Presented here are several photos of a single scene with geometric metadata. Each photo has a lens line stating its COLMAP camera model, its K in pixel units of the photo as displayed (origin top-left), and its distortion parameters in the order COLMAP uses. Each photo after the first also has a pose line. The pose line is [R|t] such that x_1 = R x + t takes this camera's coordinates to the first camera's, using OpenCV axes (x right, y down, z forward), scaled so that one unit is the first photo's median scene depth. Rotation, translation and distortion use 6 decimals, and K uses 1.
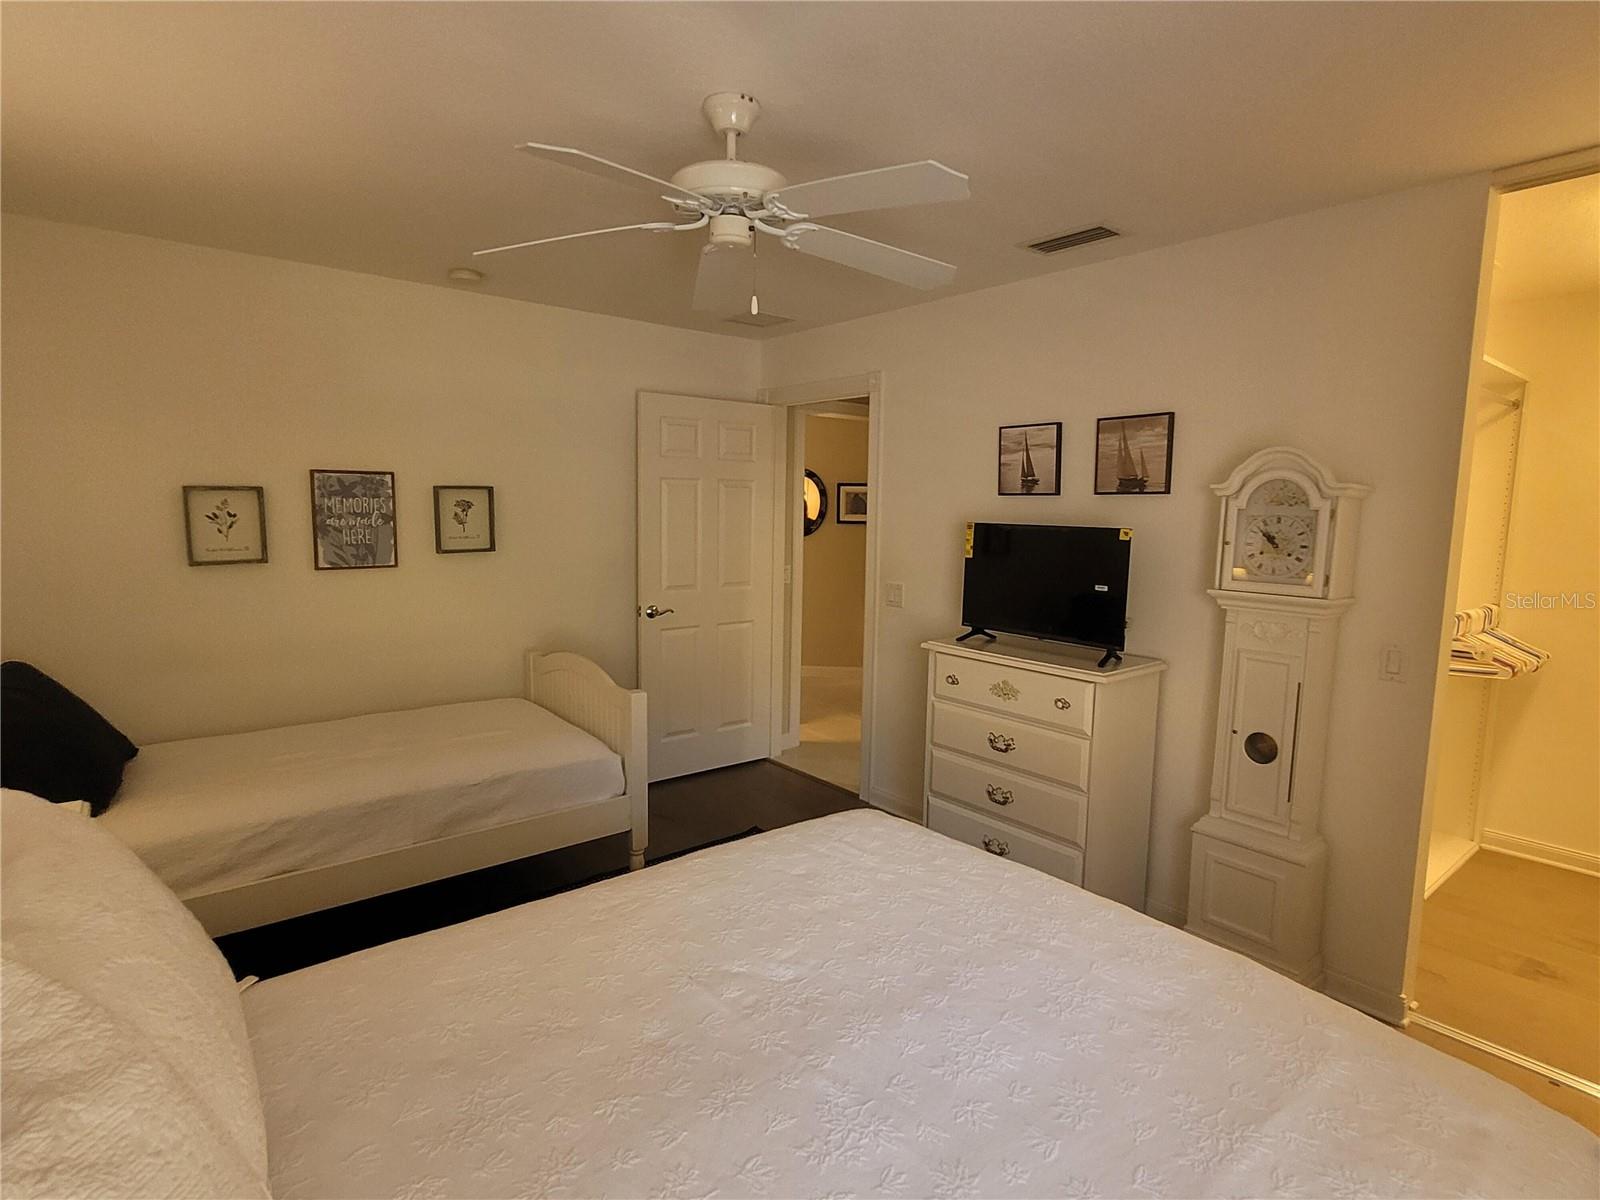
lens RADIAL K [[836.8, 0, 805.2], [0, 836.8, 594.4], [0, 0, 1]] dist [-0.002136, -0.000309]
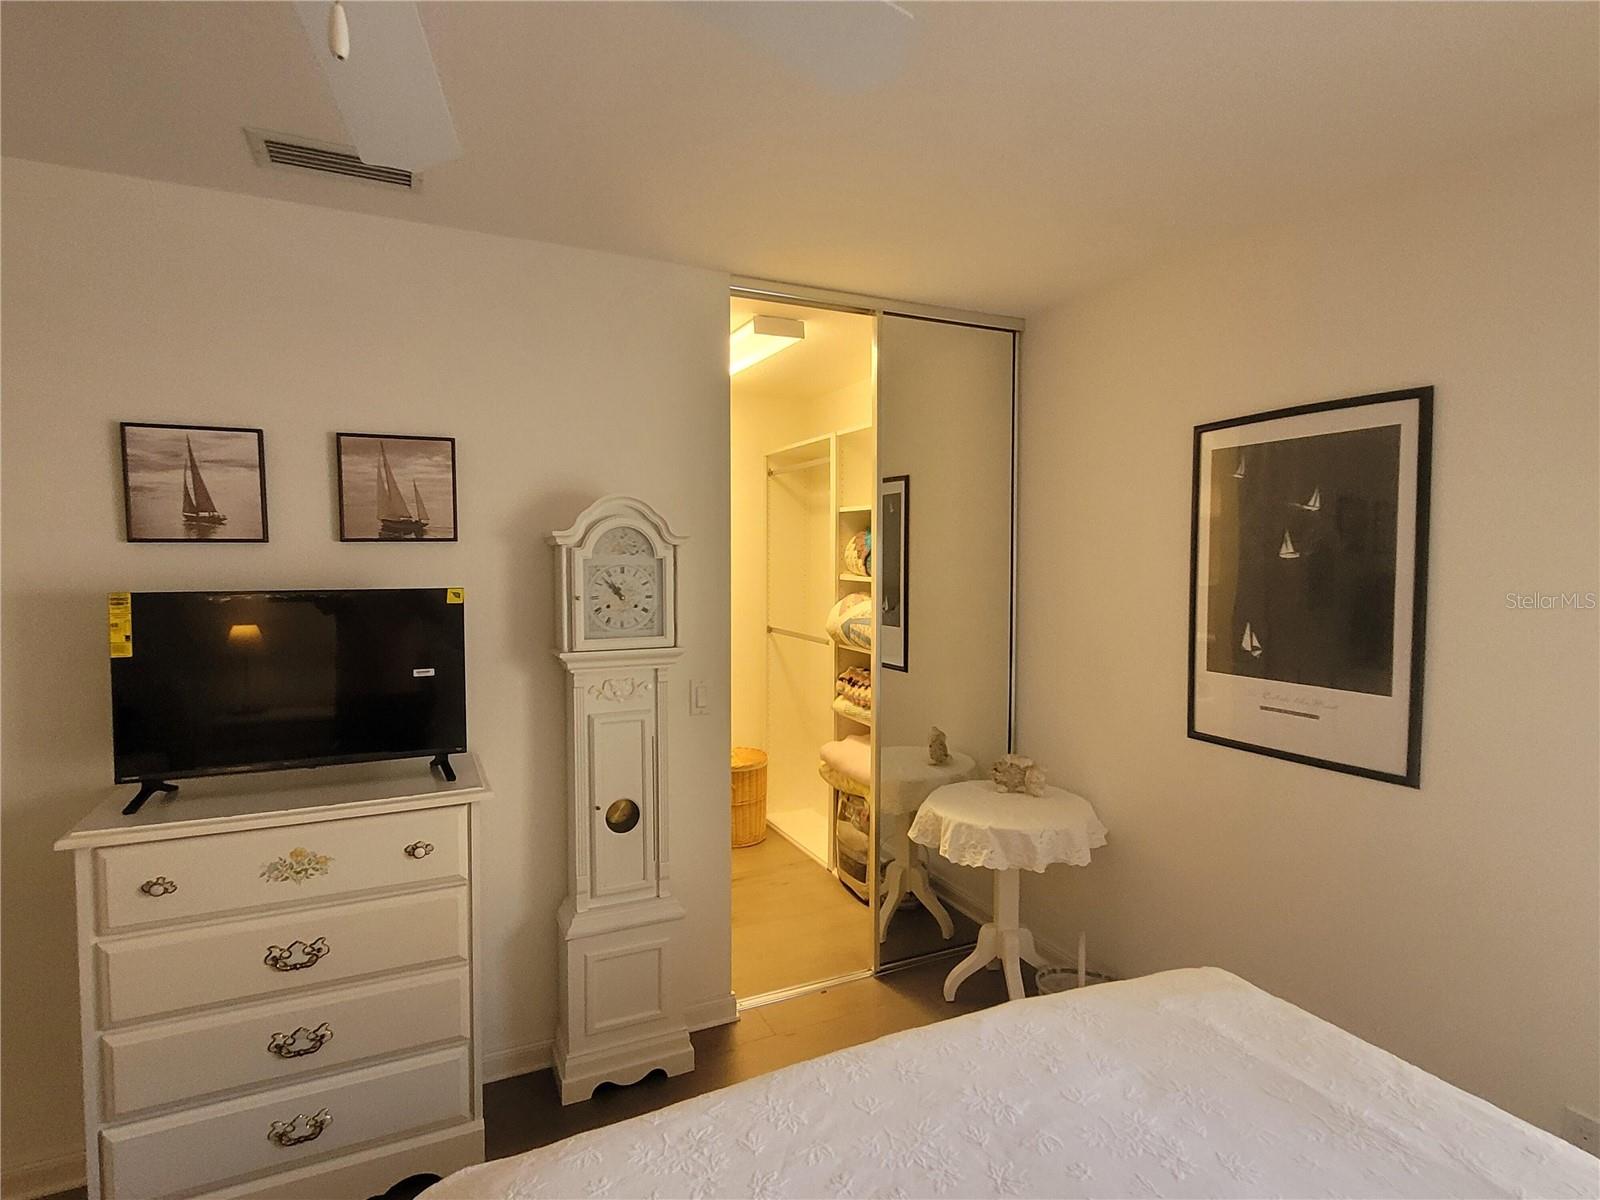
lens RADIAL K [[836.8, 0, 805.2], [0, 836.8, 594.4], [0, 0, 1]] dist [-0.002136, -0.000309]
pose [[0.233696, -0.066346, 0.970043, -0.248237], [0.107302, 0.993335, 0.042089, -0.066005], [-0.966371, 0.094251, 0.239258, 0.483113]]
